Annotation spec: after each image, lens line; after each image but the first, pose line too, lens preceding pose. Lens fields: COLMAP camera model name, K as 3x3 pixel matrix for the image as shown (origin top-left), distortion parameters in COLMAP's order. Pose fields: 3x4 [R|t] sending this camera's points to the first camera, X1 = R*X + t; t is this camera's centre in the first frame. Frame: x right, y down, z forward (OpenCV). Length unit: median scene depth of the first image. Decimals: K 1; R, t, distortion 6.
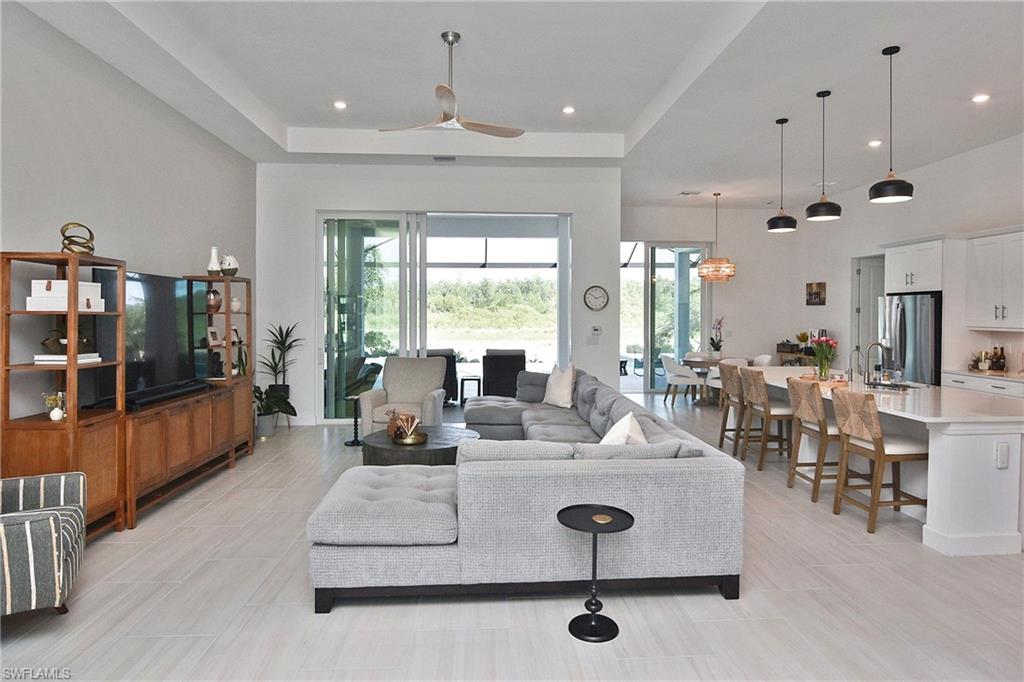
lens RADIAL K [[625.4, 0, 515.7], [0, 625.4, 335.9], [0, 0, 1]] dist [0.005132, 0.001439]
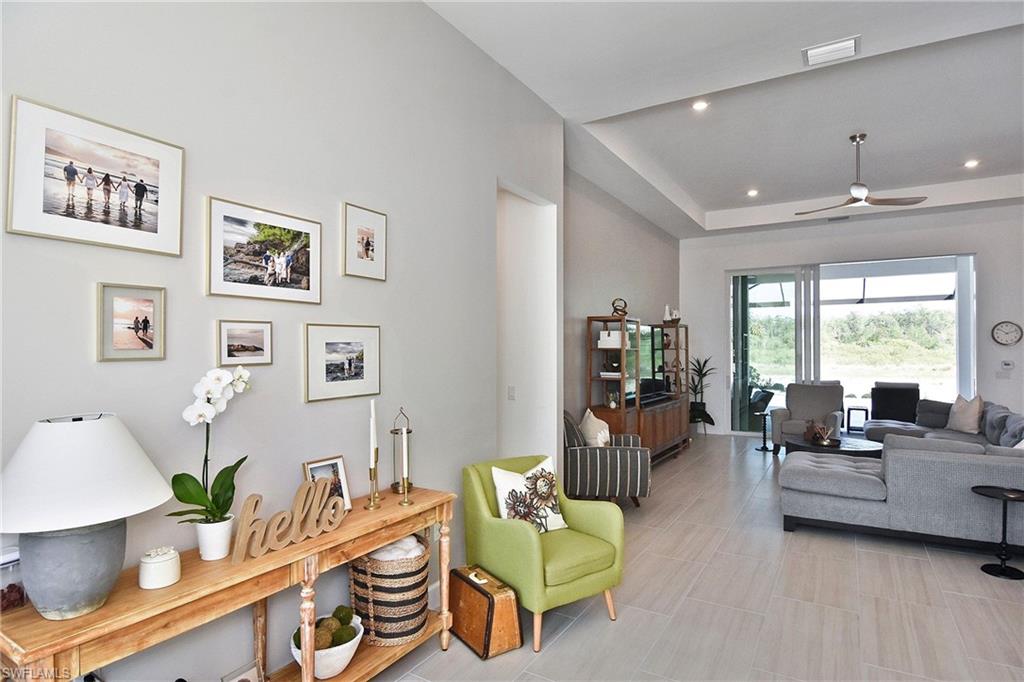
lens RADIAL K [[580.1, 0, 503.9], [0, 580.1, 344.8], [0, 0, 1]] dist [-0.002796, -0.001387]
pose [[0.830777, -0.006924, -0.556563, -0.024905], [-0.017498, 0.999103, -0.038549, 0.008457], [0.556331, 0.041765, 0.829911, -0.207611]]
